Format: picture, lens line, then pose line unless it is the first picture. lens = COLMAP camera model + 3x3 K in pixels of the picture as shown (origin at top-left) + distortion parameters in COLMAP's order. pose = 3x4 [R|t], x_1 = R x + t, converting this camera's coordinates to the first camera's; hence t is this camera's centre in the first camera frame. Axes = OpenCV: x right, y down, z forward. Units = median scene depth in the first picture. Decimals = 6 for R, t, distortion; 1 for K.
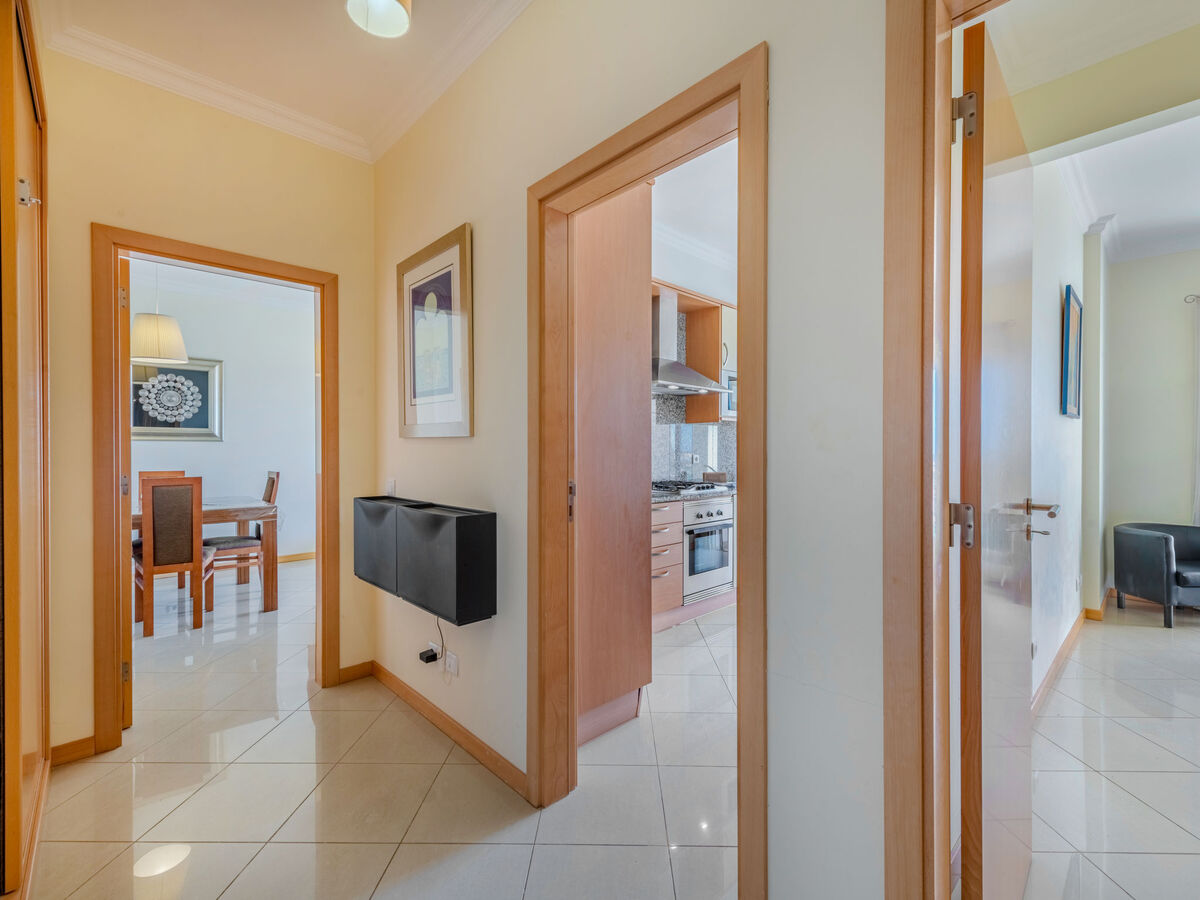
lens RADIAL K [[550.3, 0, 600.6], [0, 550.3, 448.8], [0, 0, 1]] dist [0.011902, -0.001417]
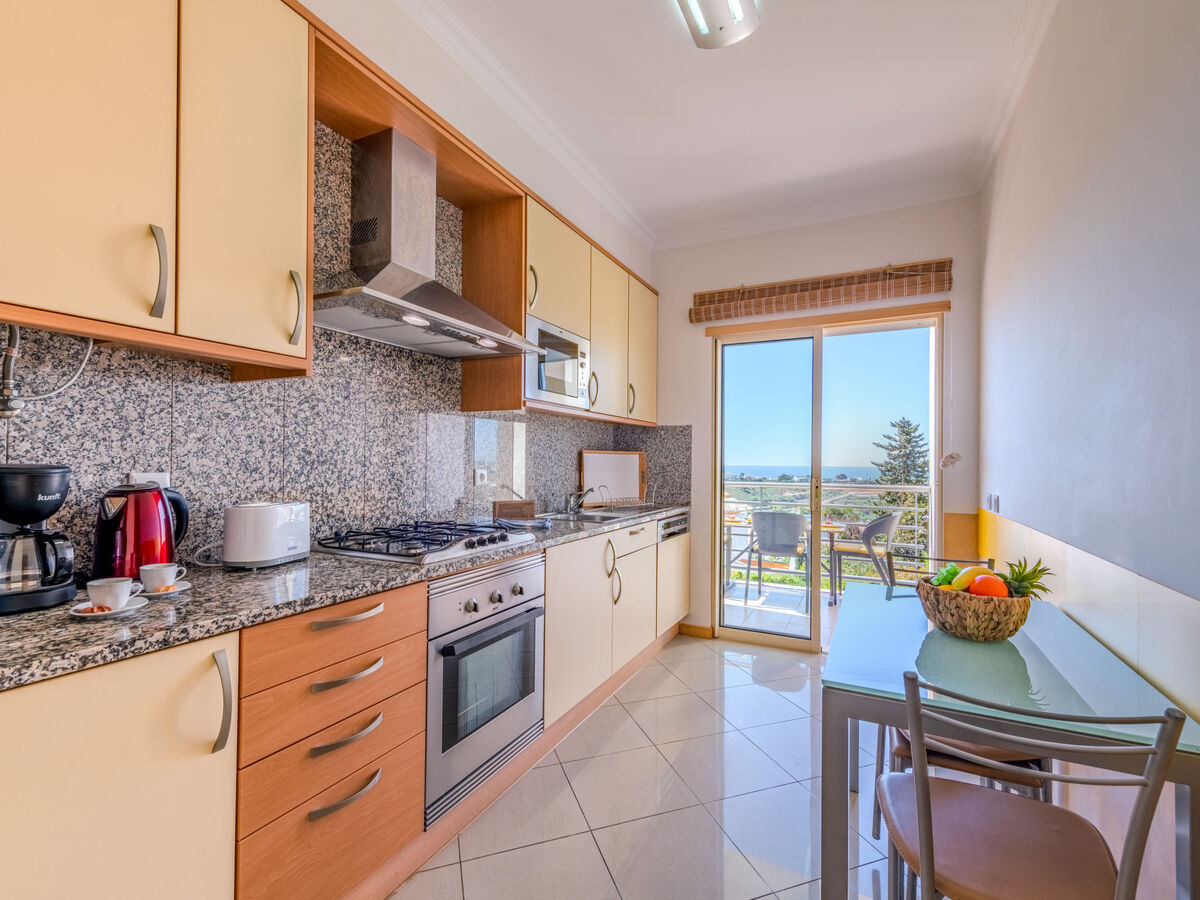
lens RADIAL K [[550.3, 0, 596.5], [0, 550.3, 450.4], [0, 0, 1]] dist [0.011902, -0.001417]
pose [[0.949049, 0.009526, 0.314984, 0.127493], [-0.004009, 0.999827, -0.018159, 0.001559], [-0.315102, 0.015971, 0.948923, 0.513455]]
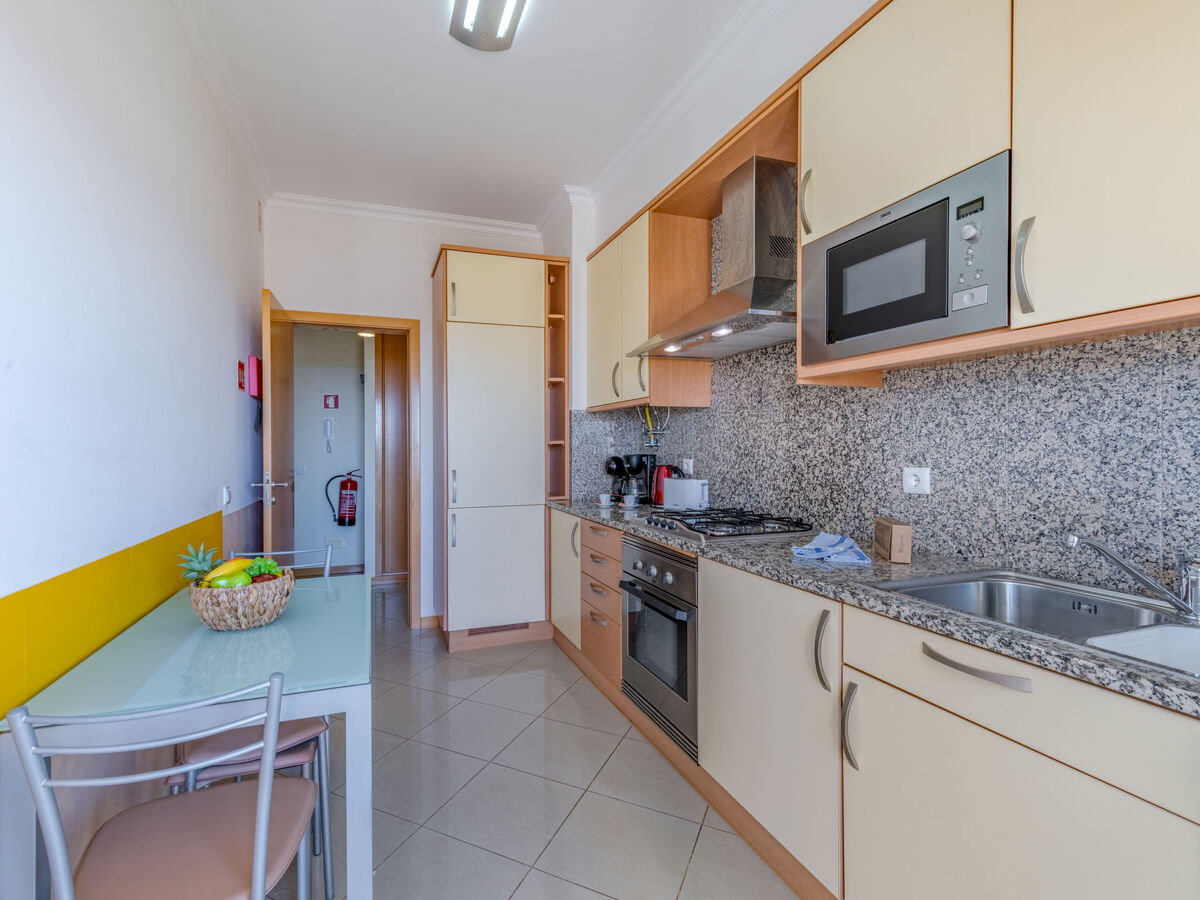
lens RADIAL K [[486.2, 0, 593.2], [0, 486.2, 455.6], [0, 0, 1]] dist [-0.000964, -0.000033]
pose [[-0.338993, 0.010353, -0.940732, 0.637305], [0.000317, 0.999941, 0.010891, -0.001080], [0.940789, 0.003394, -0.338977, 1.070635]]
